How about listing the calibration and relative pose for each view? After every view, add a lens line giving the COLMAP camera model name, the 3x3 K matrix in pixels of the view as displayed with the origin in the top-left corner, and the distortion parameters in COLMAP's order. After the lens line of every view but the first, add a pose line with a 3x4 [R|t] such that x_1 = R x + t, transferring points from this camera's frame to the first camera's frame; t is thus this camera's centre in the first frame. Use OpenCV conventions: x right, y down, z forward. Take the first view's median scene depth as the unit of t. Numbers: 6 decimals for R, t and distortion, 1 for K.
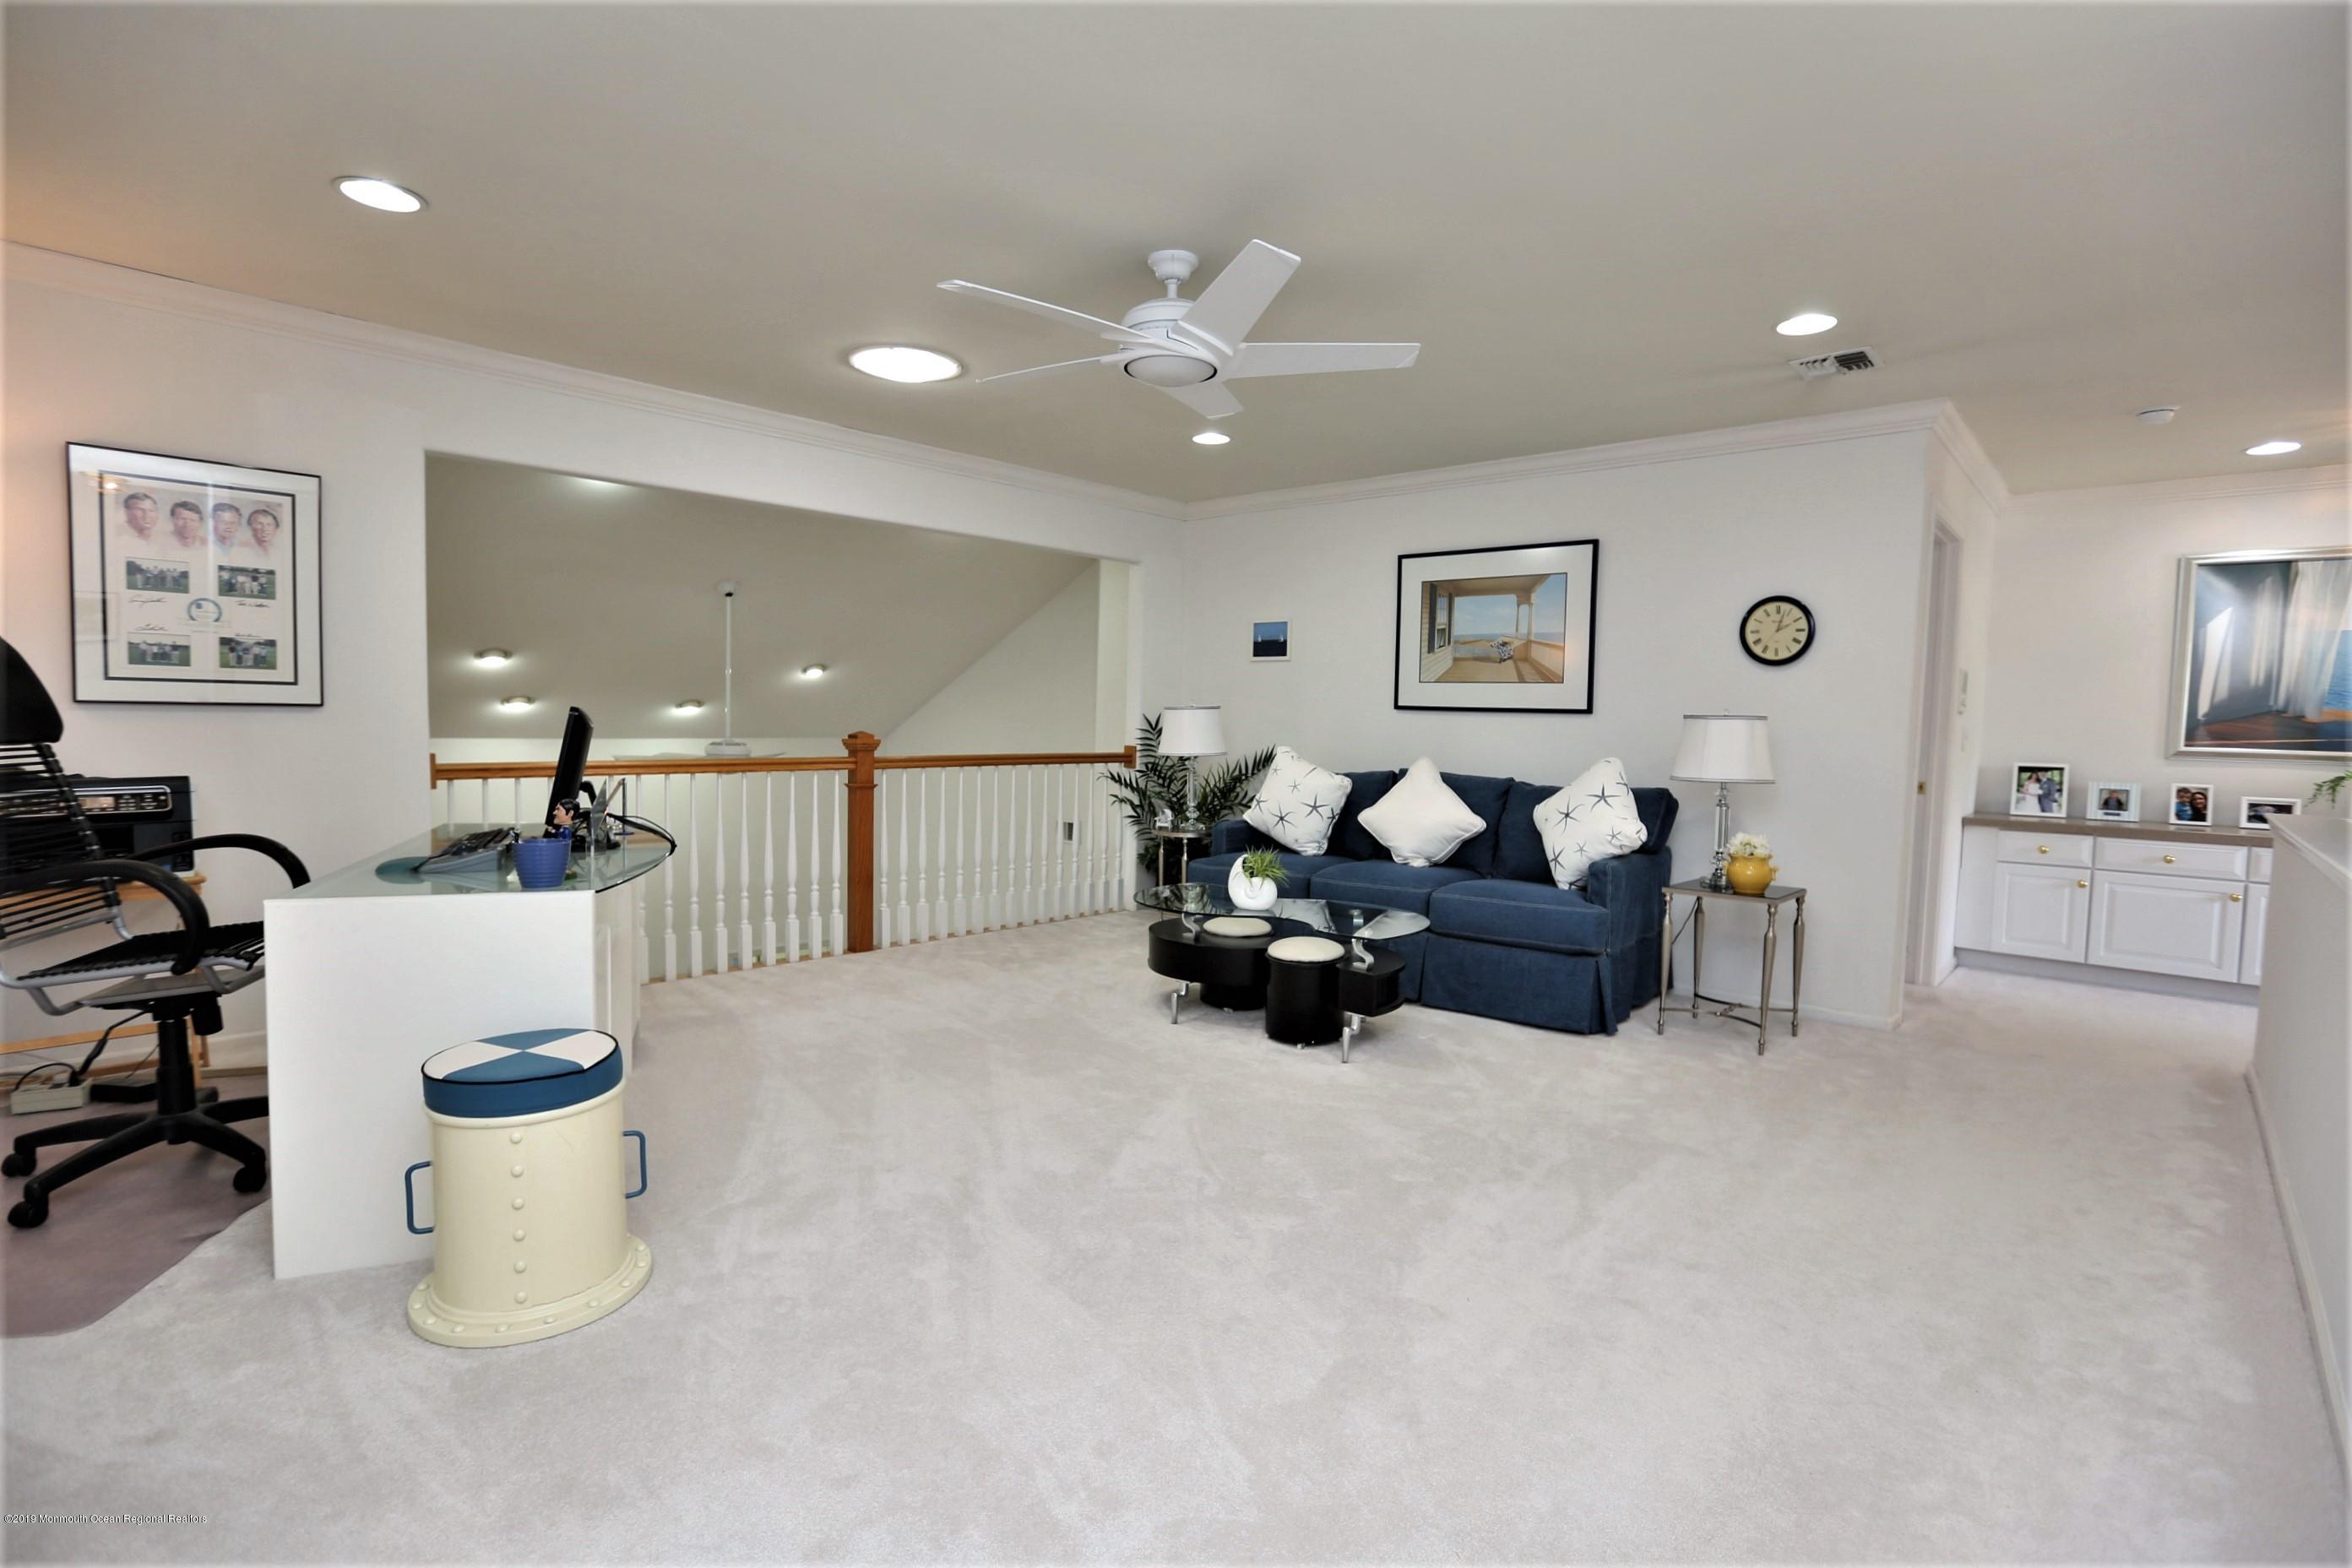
lens RADIAL K [[1149.2, 0, 1147.3], [0, 1149.2, 782.9], [0, 0, 1]] dist [-0.049427, 0.020745]
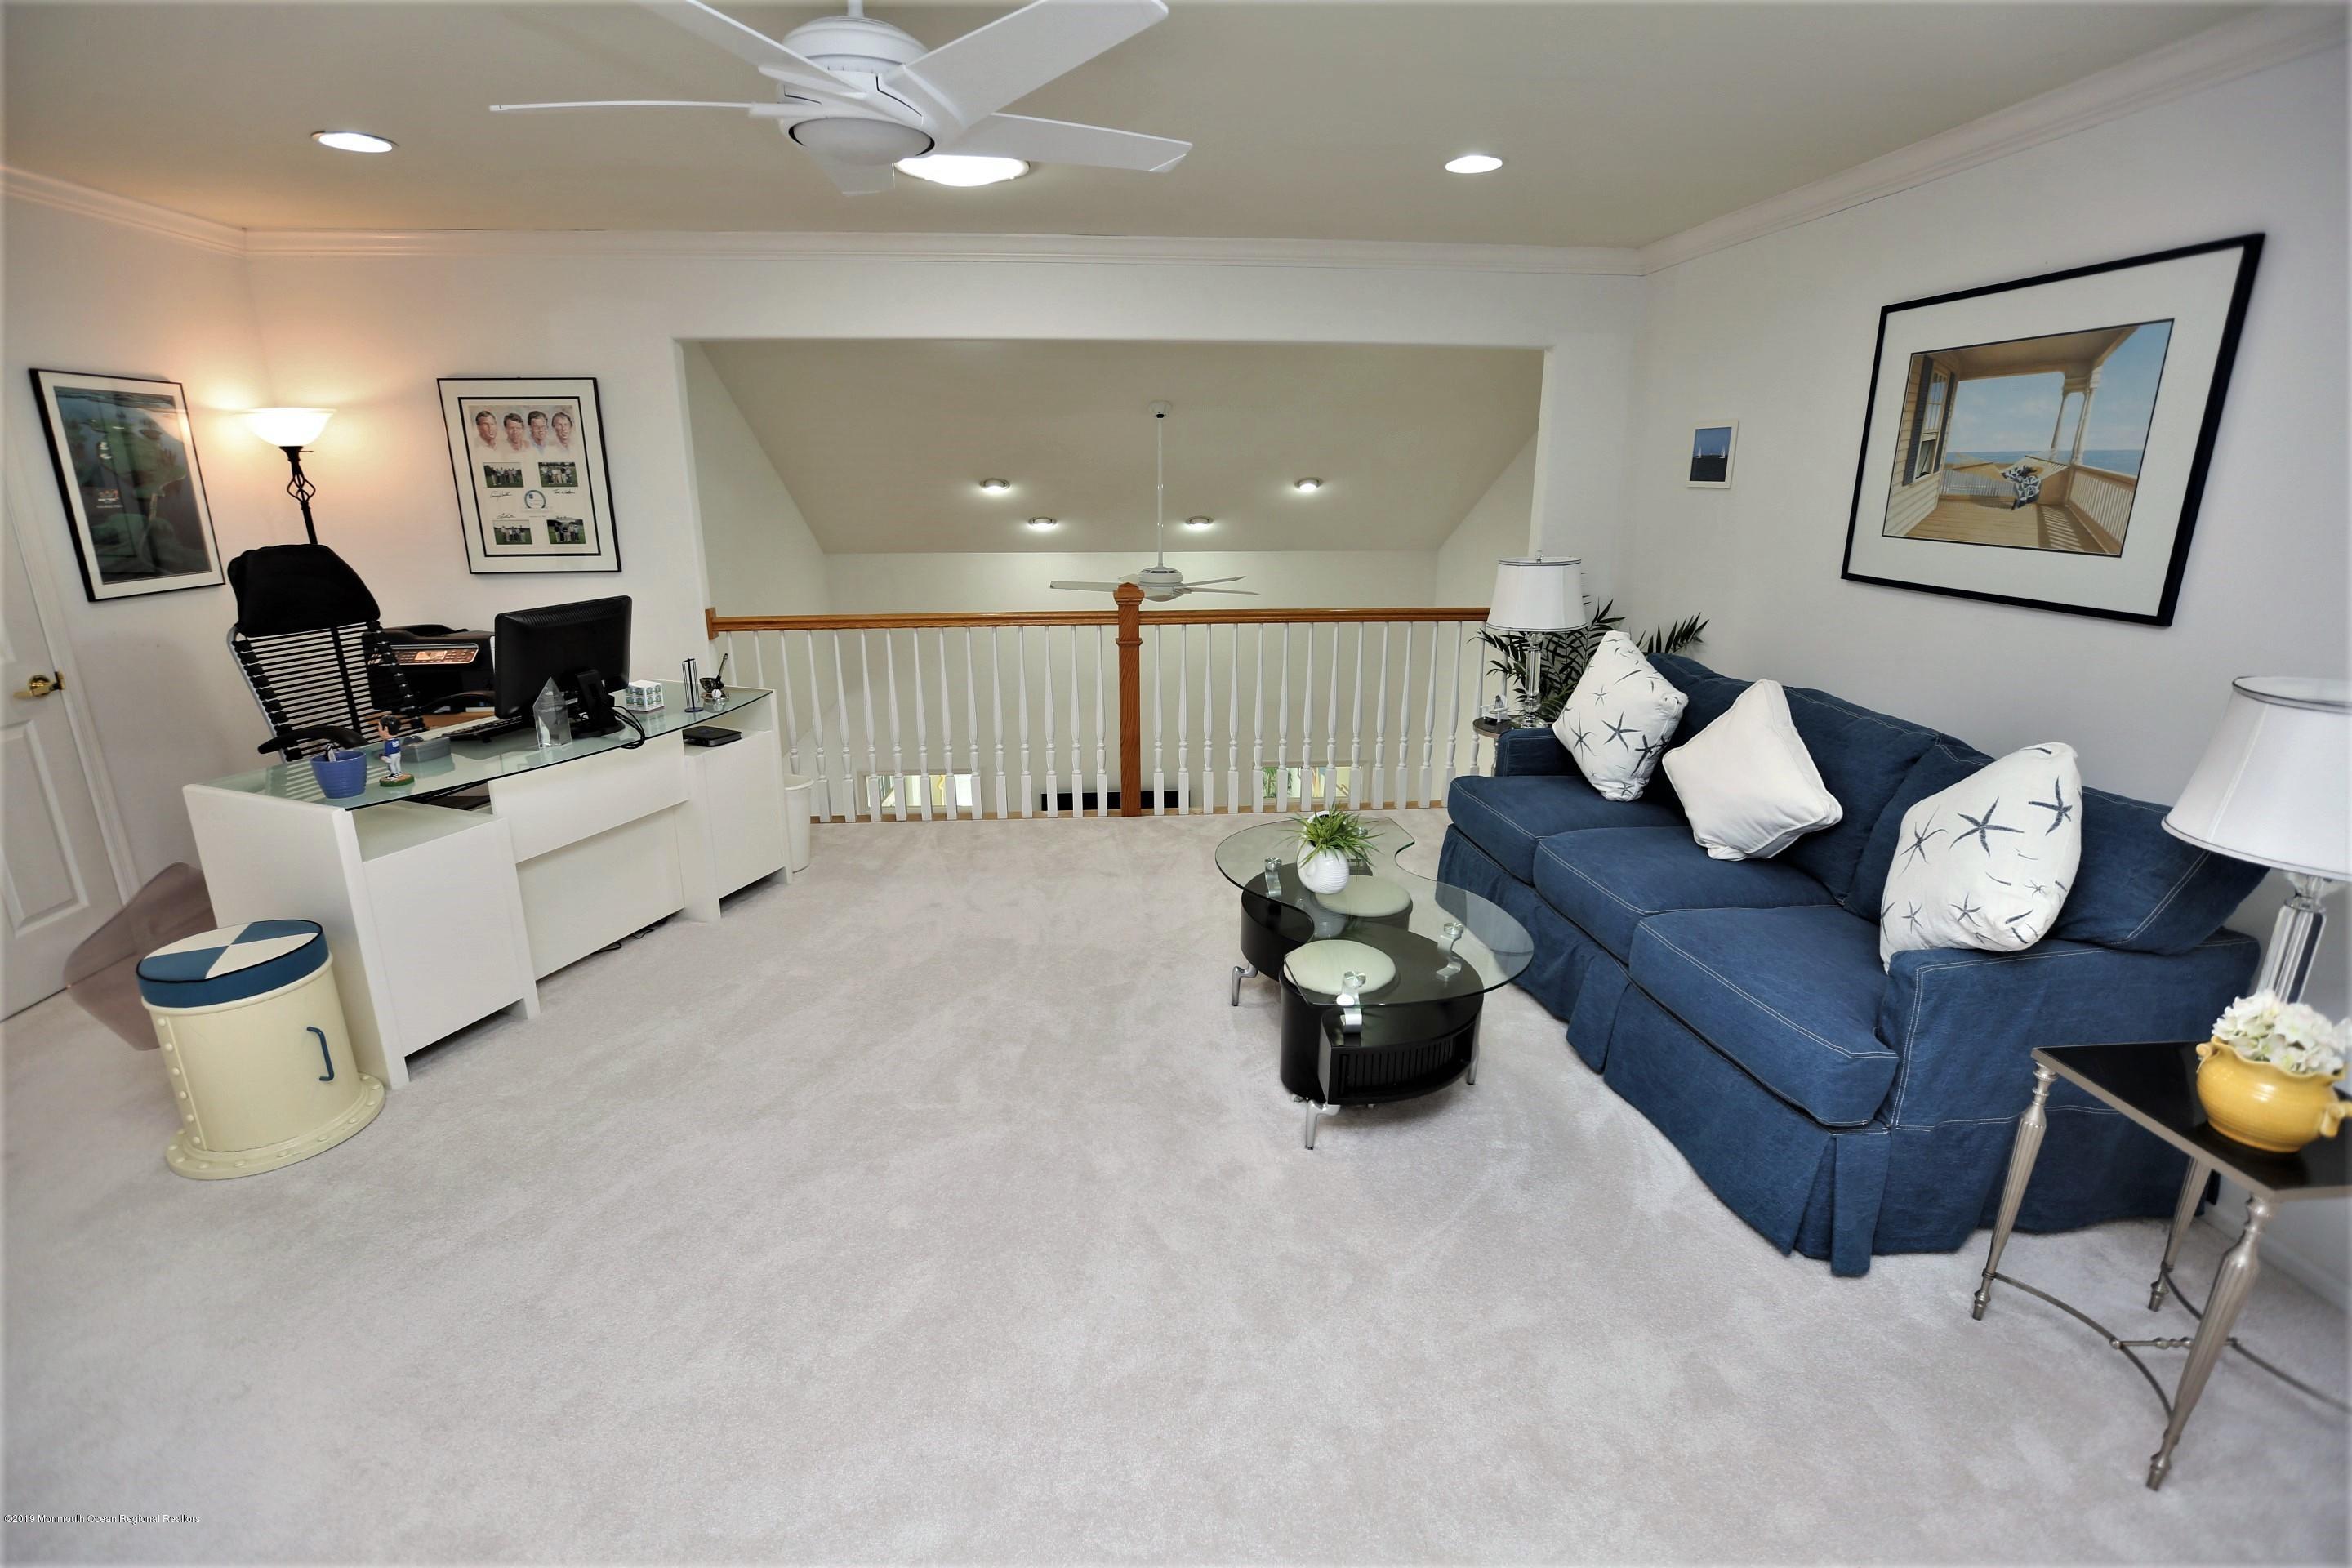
lens RADIAL K [[1089.5, 0, 1155.7], [0, 1089.5, 782.5], [0, 0, 1]] dist [-0.067168, 0.035741]
pose [[0.738701, 0.164352, -0.653689, 0.387988], [-0.021571, 0.975085, 0.220782, -0.088159], [0.673688, -0.148991, 0.723841, 0.391478]]
